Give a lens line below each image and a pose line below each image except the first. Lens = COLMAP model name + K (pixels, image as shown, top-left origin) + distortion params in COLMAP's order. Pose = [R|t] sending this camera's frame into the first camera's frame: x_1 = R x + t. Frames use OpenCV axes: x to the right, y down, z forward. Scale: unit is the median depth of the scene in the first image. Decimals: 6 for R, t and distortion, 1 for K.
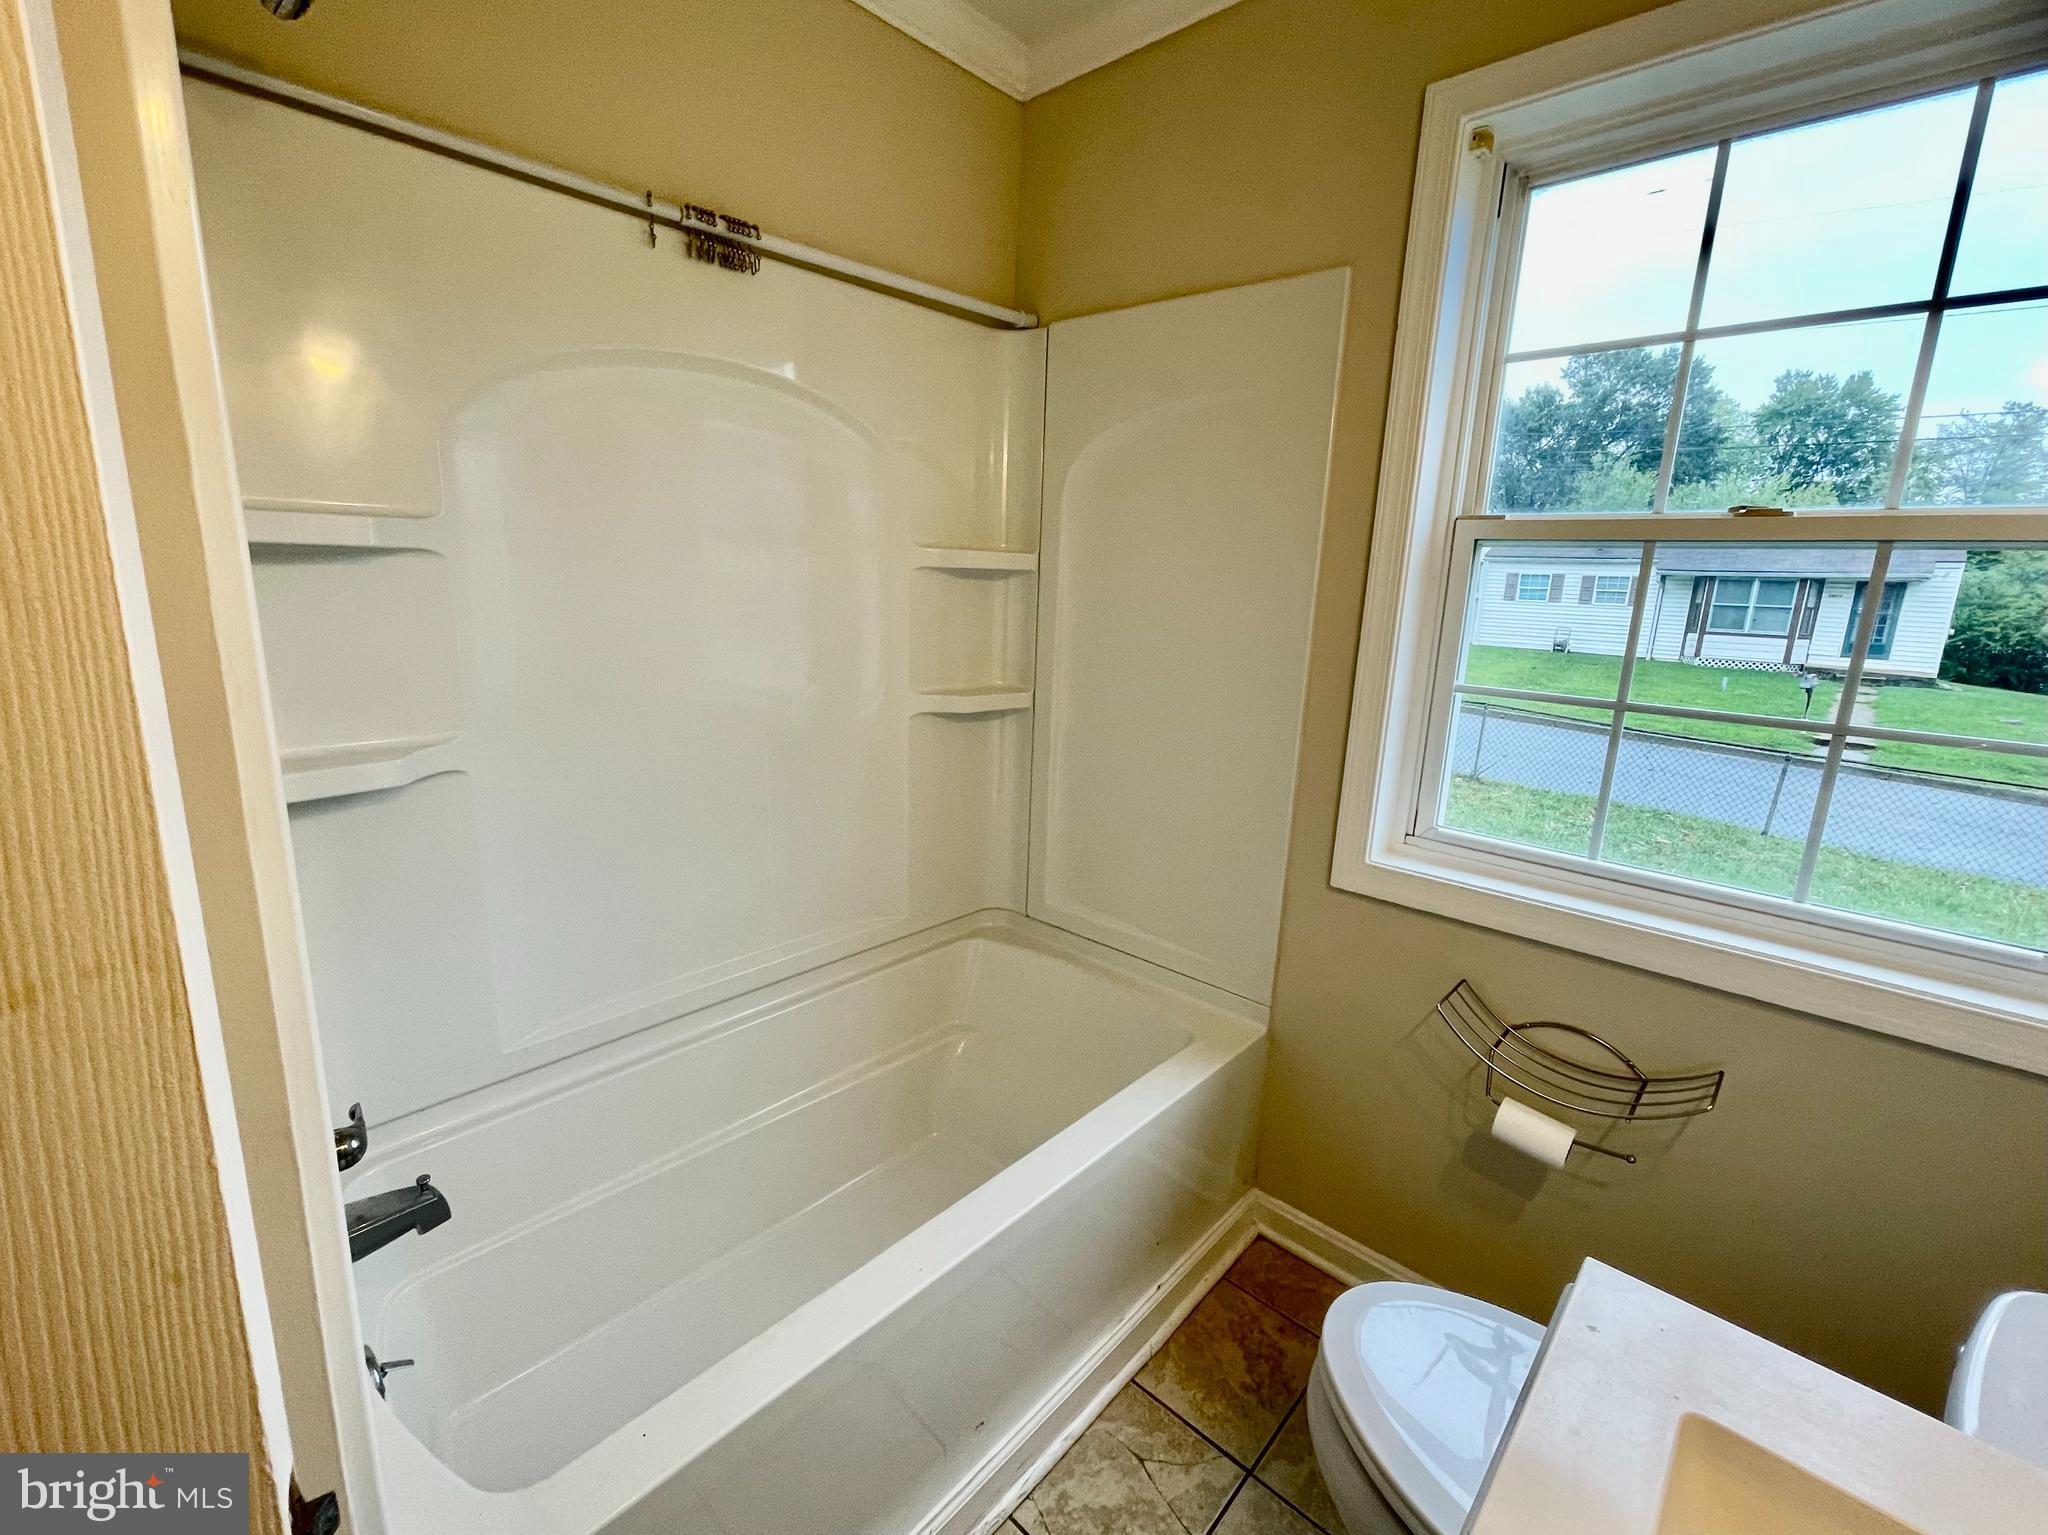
lens RADIAL K [[867.2, 0, 1023.3], [0, 867.2, 763.2], [0, 0, 1]] dist [0.001005, 0.000055]
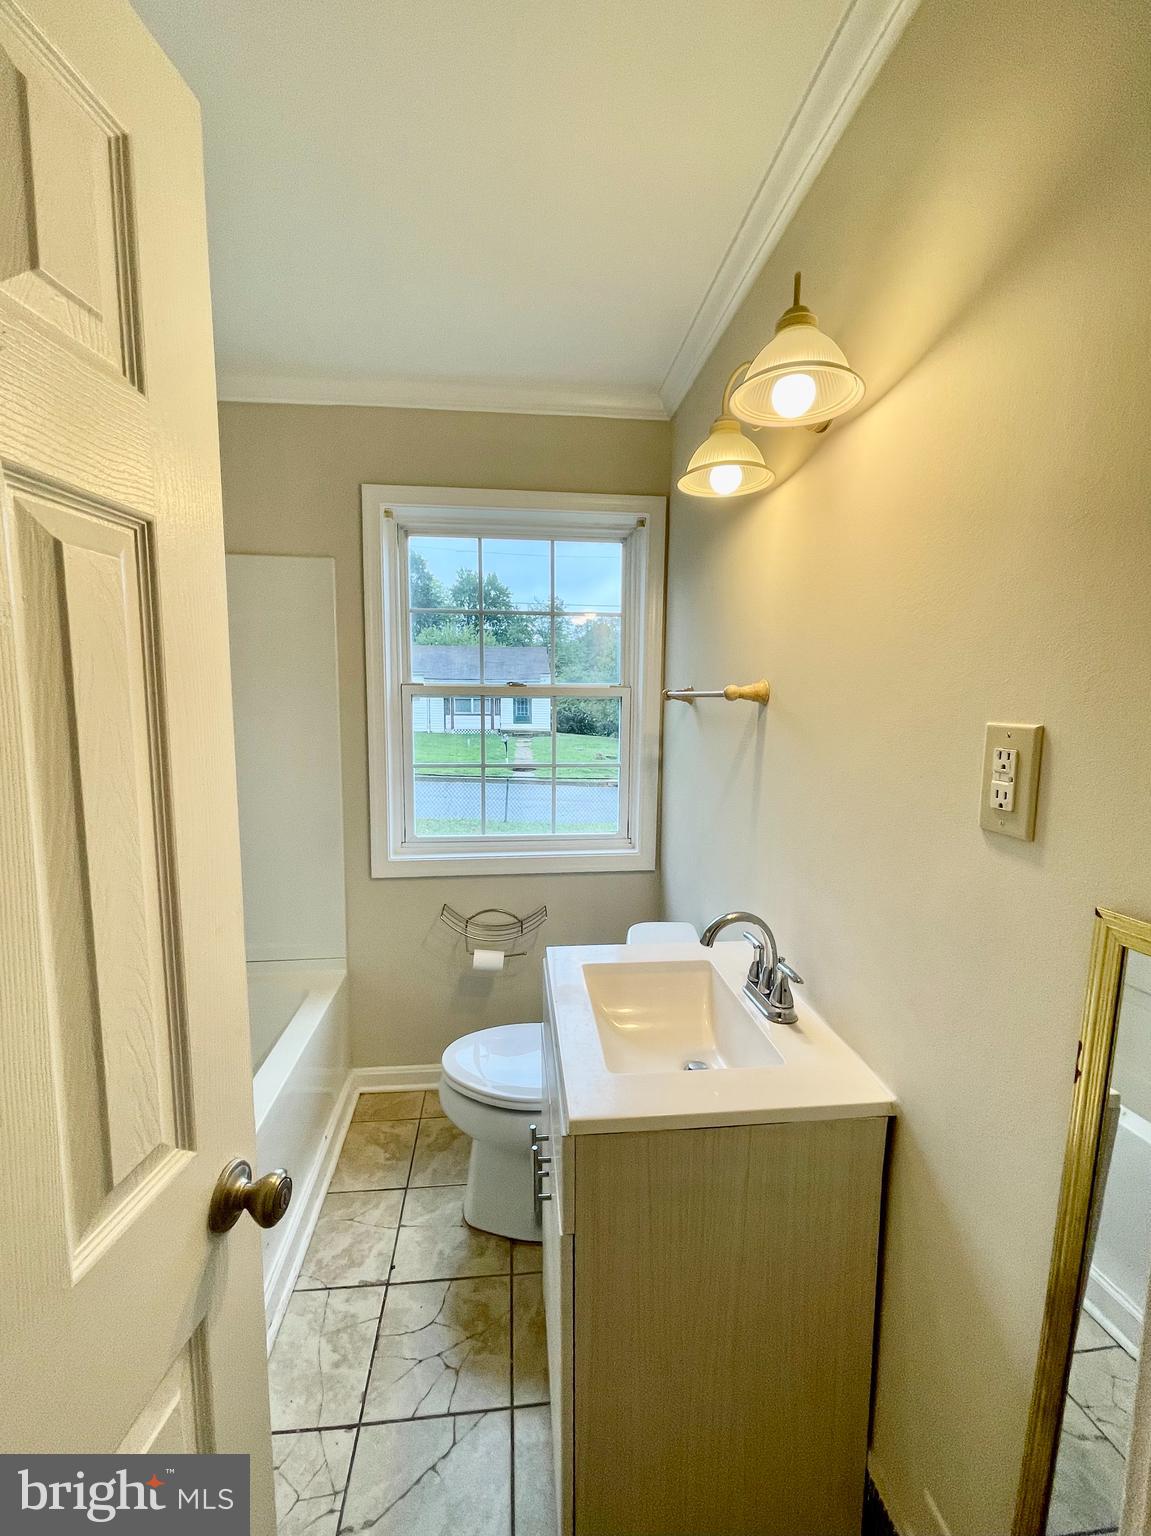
lens RADIAL K [[650.4, 0, 573.5], [0, 650.4, 769.6], [0, 0, 1]] dist [0.001005, 0.000055]
pose [[0.658017, -0.117269, 0.743815, -0.381319], [0.176064, 0.984378, -0.000560, -0.011082], [-0.732130, 0.131328, 0.668385, -0.282559]]
